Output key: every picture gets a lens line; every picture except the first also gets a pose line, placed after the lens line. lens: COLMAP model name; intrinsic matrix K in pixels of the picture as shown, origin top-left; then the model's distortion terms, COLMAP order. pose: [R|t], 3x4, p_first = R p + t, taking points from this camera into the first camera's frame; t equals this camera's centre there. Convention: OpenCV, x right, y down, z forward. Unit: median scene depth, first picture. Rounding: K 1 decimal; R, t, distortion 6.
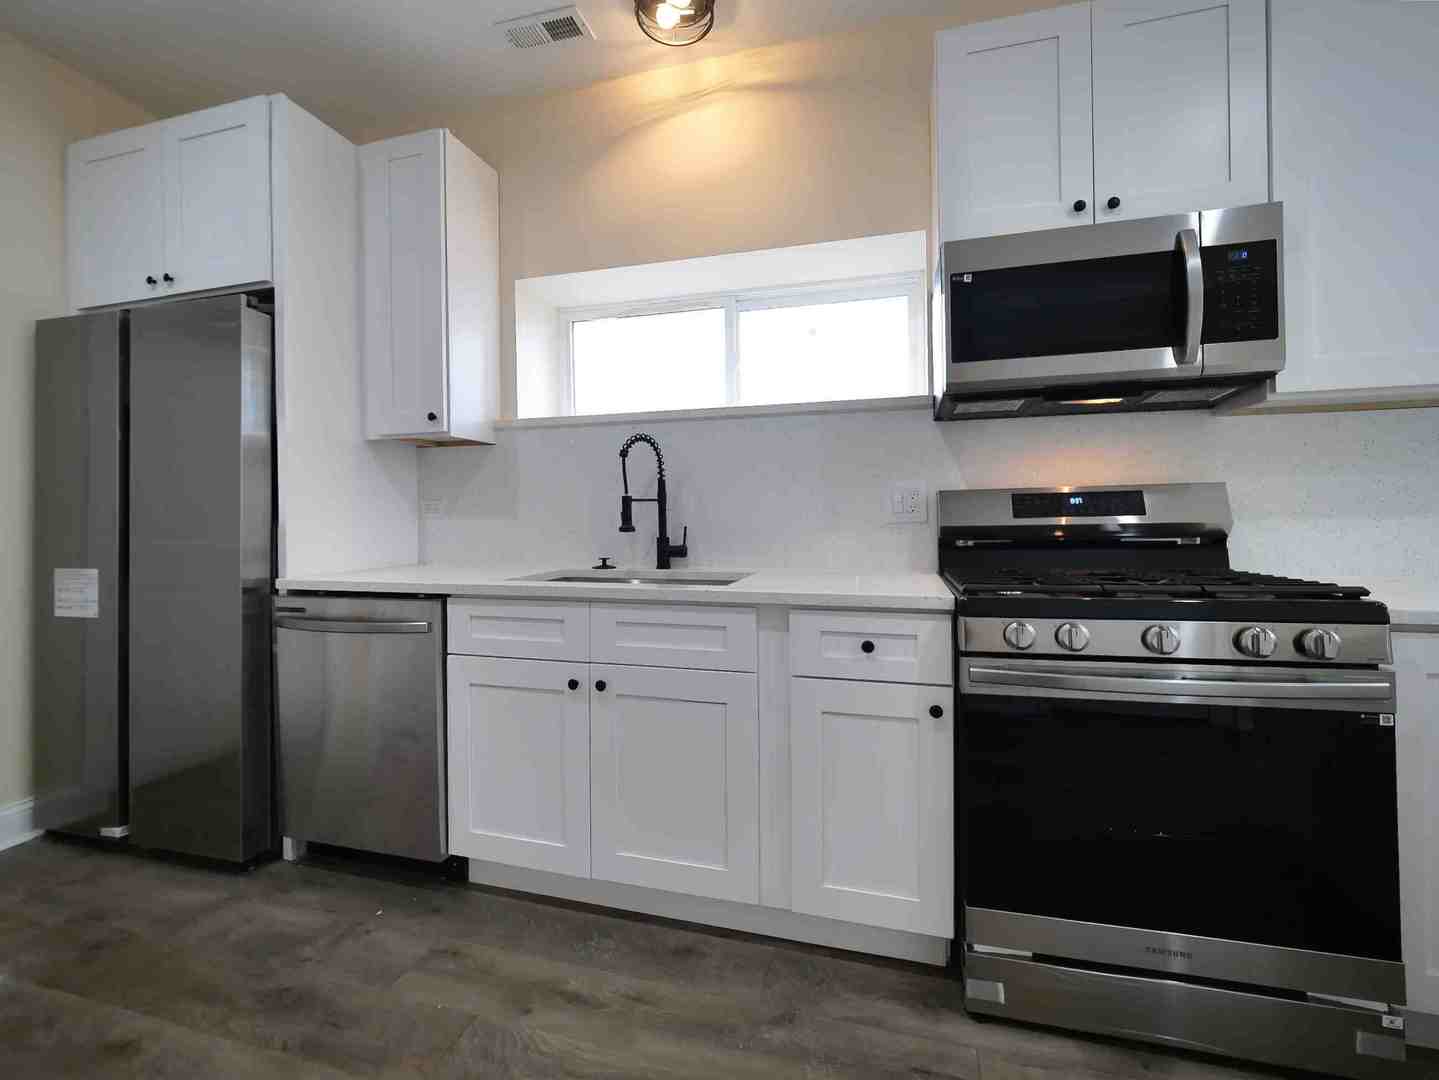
lens RADIAL K [[614.5, 0, 711.4], [0, 614.5, 522.2], [0, 0, 1]] dist [-0.008013, 0.000673]
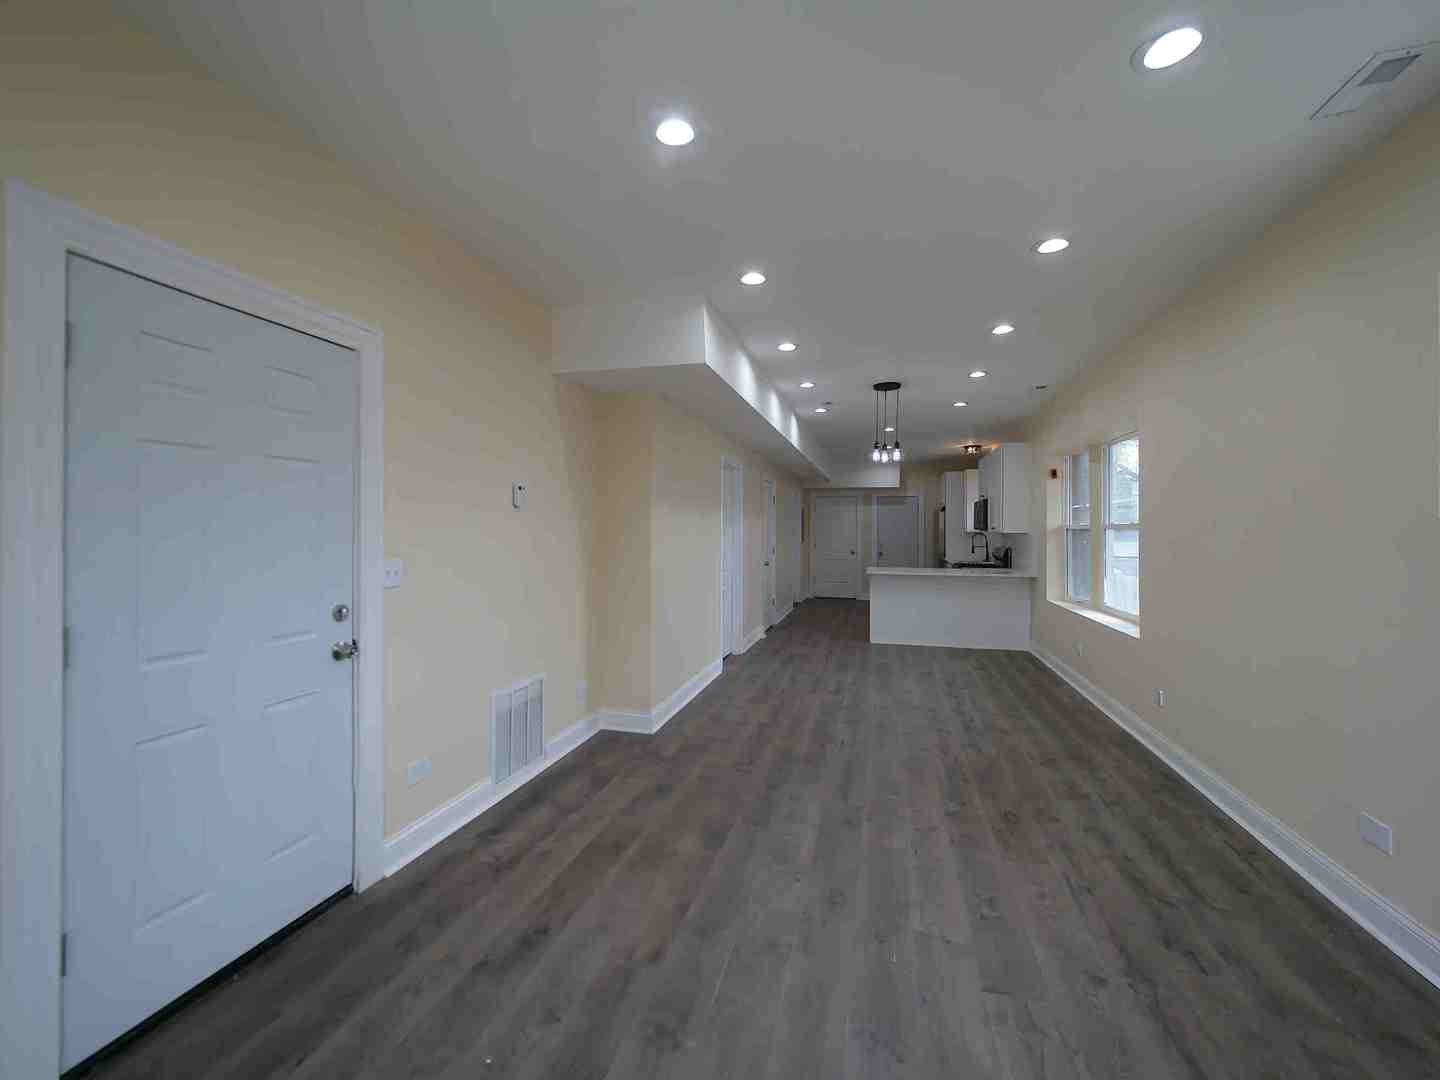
lens RADIAL K [[615.0, 0, 723.4], [0, 615.0, 518.4], [0, 0, 1]] dist [-0.008013, 0.000673]
pose [[0.015855, -0.010614, -0.999818, 5.082247], [-0.008929, 0.999902, -0.010756, -0.199517], [0.999834, 0.009097, 0.015759, -1.163875]]
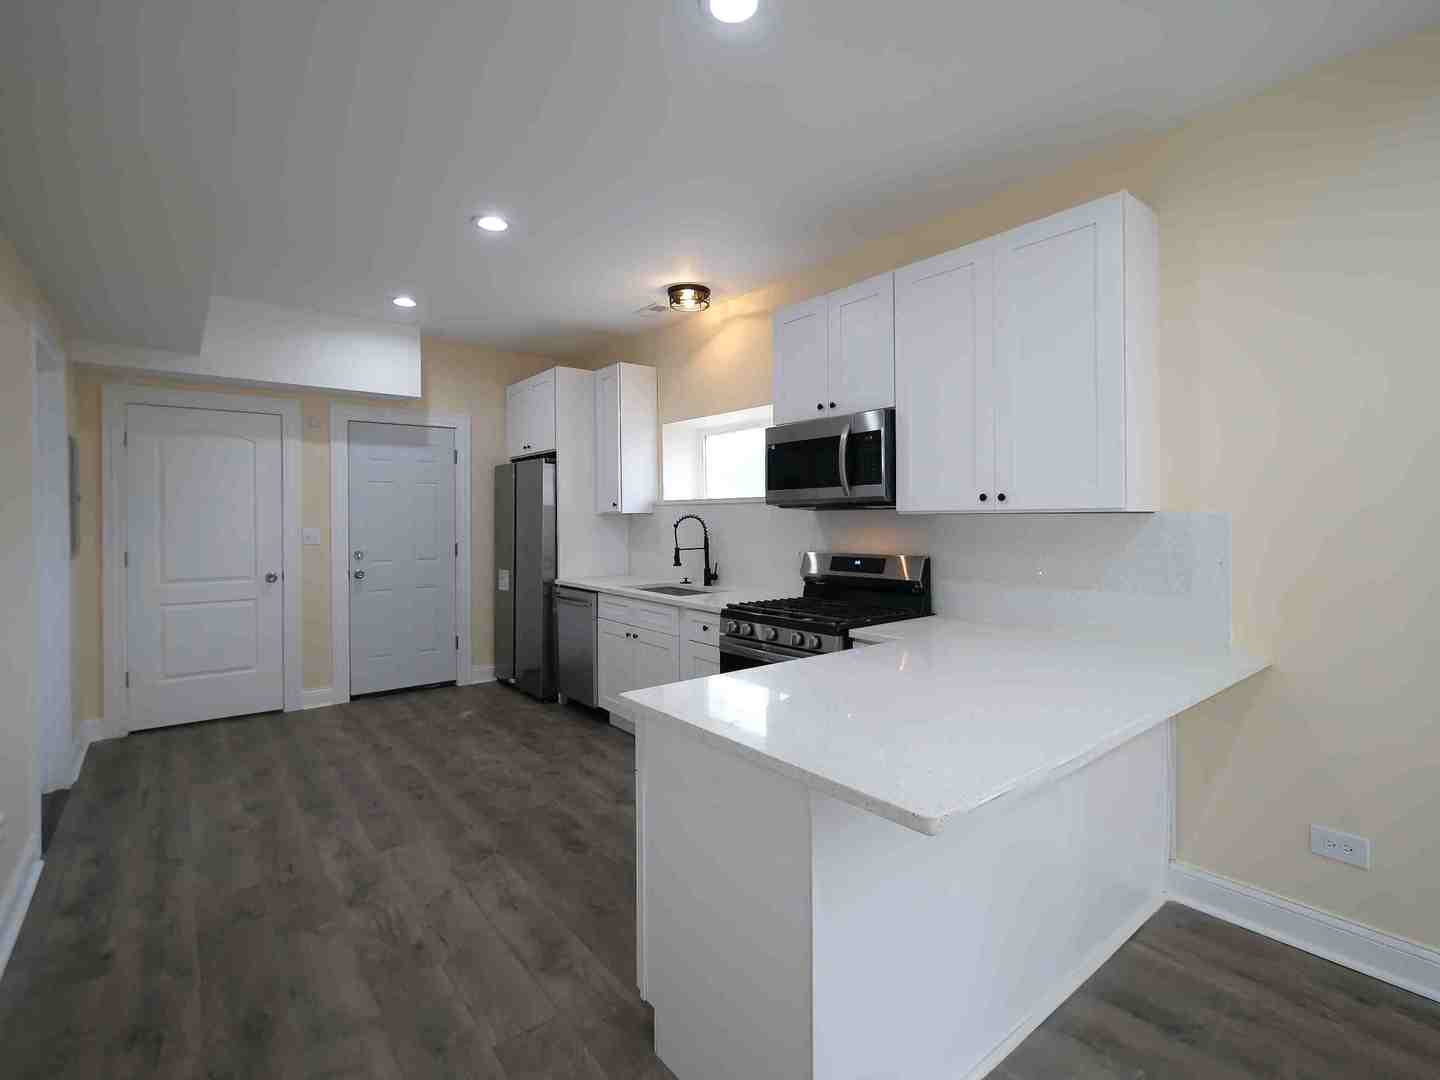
lens RADIAL K [[667.3, 0, 723.5], [0, 667.3, 519.9], [0, 0, 1]] dist [-0.012288, -0.000782]
pose [[0.814332, 0.008168, -0.580342, 1.284597], [-0.005146, 0.999963, 0.006852, -0.154045], [0.580376, -0.002593, 0.814344, -0.687419]]
